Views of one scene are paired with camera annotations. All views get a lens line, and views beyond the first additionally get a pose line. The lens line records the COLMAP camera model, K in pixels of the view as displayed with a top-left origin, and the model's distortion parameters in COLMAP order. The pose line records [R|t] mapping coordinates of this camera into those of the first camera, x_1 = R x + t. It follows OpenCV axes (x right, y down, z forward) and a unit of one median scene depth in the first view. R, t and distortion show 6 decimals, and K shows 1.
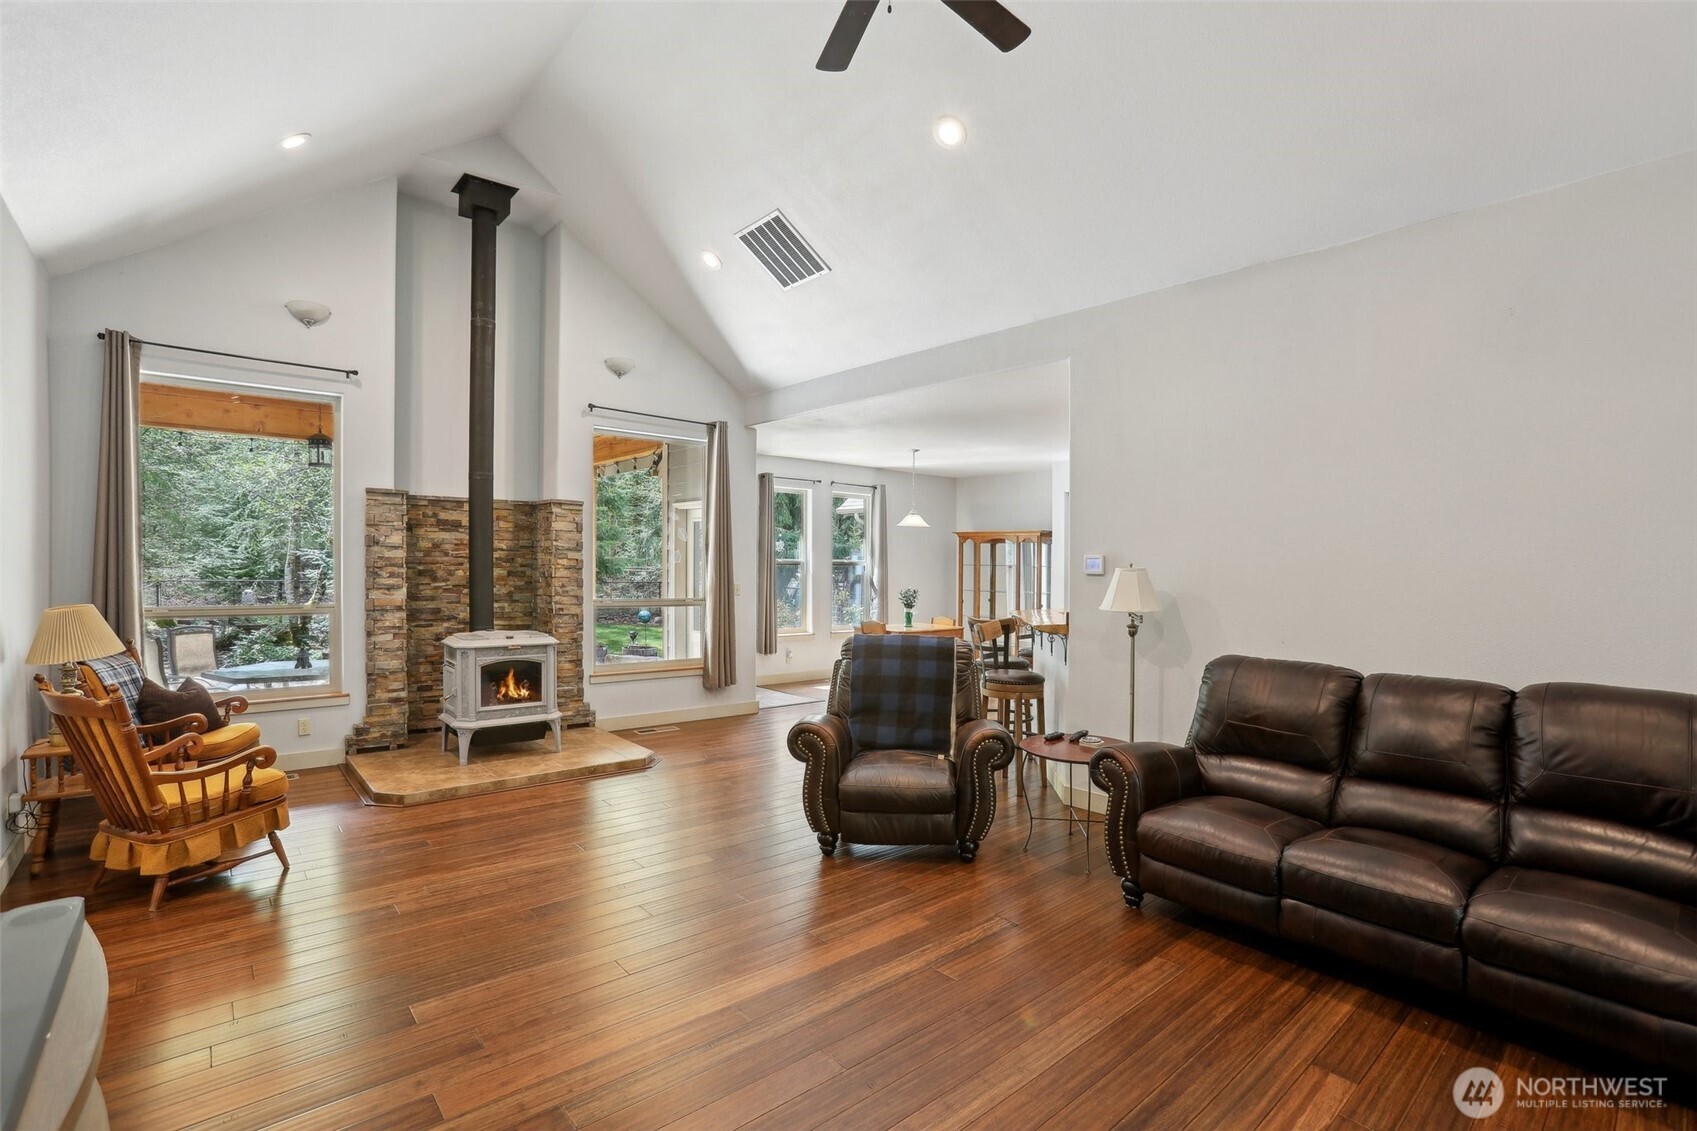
lens RADIAL K [[776.7, 0, 805.6], [0, 776.7, 586.1], [0, 0, 1]] dist [-0.046391, 0.003164]
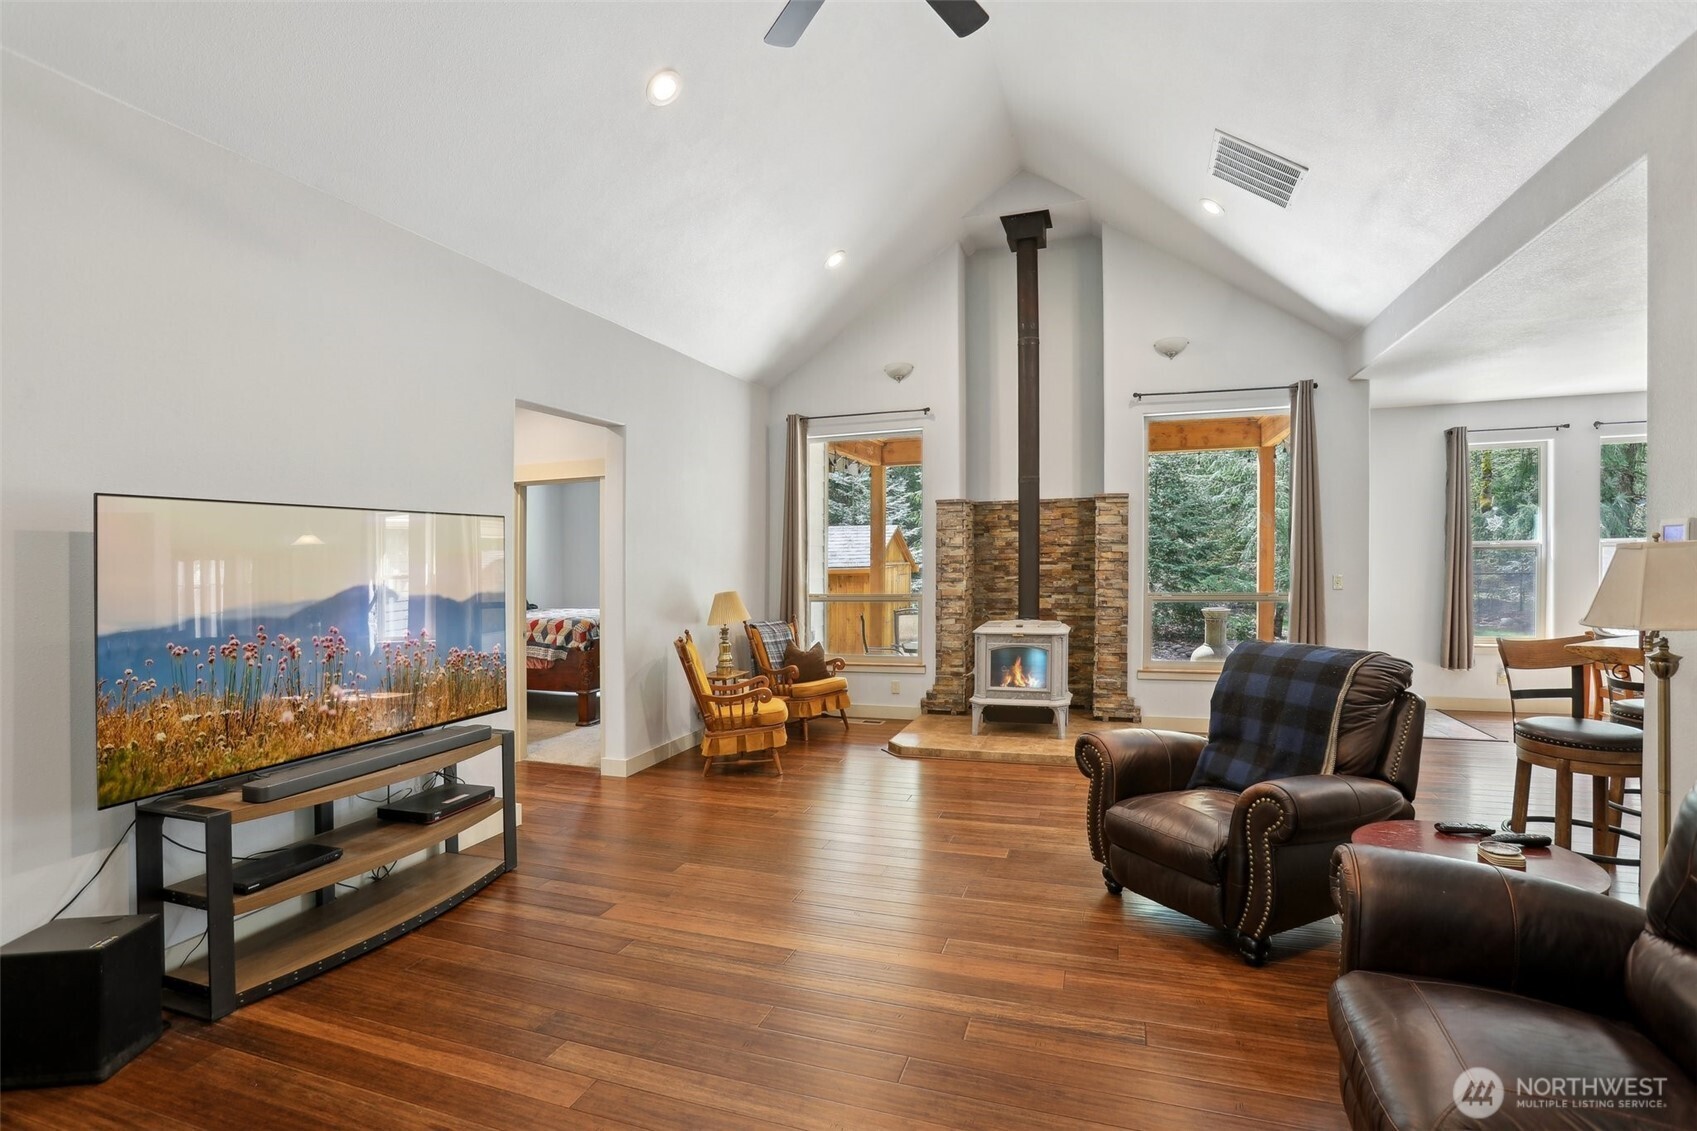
lens RADIAL K [[776.7, 0, 864.0], [0, 776.7, 565.8], [0, 0, 1]] dist [-0.046391, 0.003164]
pose [[0.545095, -0.017143, -0.838199, 0.404289], [0.001915, 0.999814, -0.019203, 0.001584], [0.838372, 0.008862, 0.545027, 0.206965]]
